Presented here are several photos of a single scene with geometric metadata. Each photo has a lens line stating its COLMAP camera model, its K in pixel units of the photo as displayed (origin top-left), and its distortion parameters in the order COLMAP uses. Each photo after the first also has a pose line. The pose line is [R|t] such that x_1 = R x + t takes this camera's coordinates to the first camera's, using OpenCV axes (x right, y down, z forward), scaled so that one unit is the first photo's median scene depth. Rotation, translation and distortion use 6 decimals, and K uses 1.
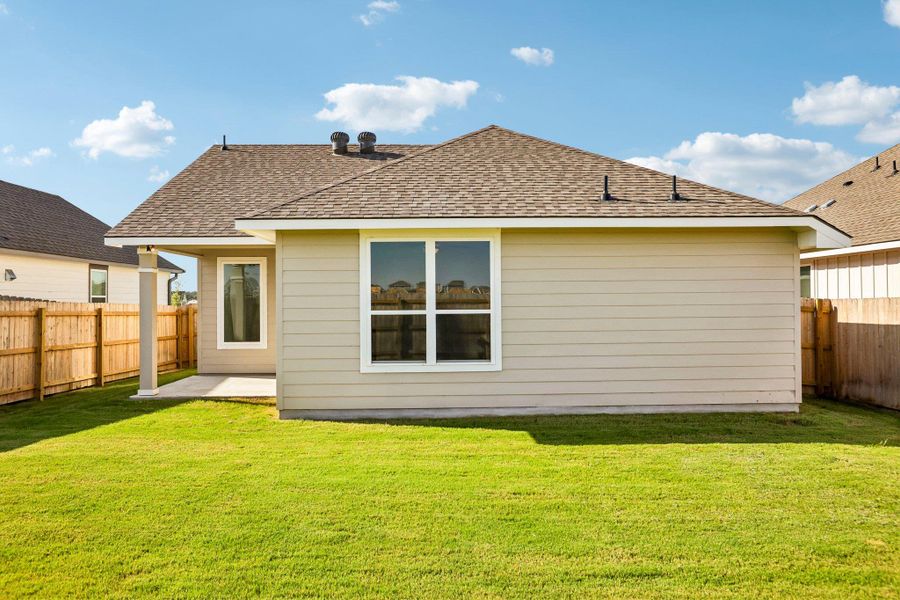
lens RADIAL K [[684.4, 0, 455.6], [0, 684.4, 292.0], [0, 0, 1]] dist [0.009701, 0.007399]
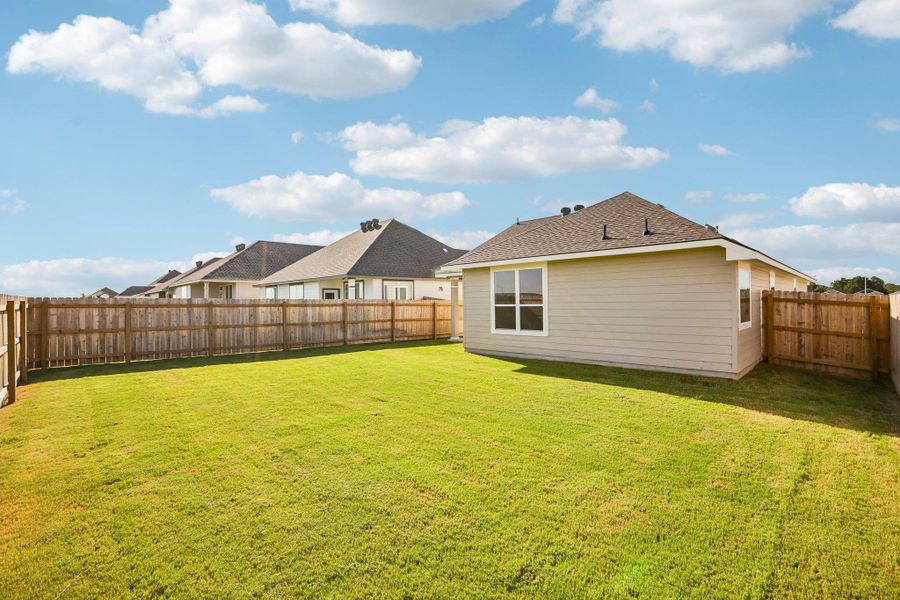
lens RADIAL K [[413.6, 0, 455.4], [0, 413.6, 296.1], [0, 0, 1]] dist [-0.036226, 0.011522]
pose [[0.684993, -0.009697, -0.728485, 0.723012], [0.018111, 0.999829, 0.003721, -0.005590], [0.728325, -0.015742, 0.685051, 0.034781]]
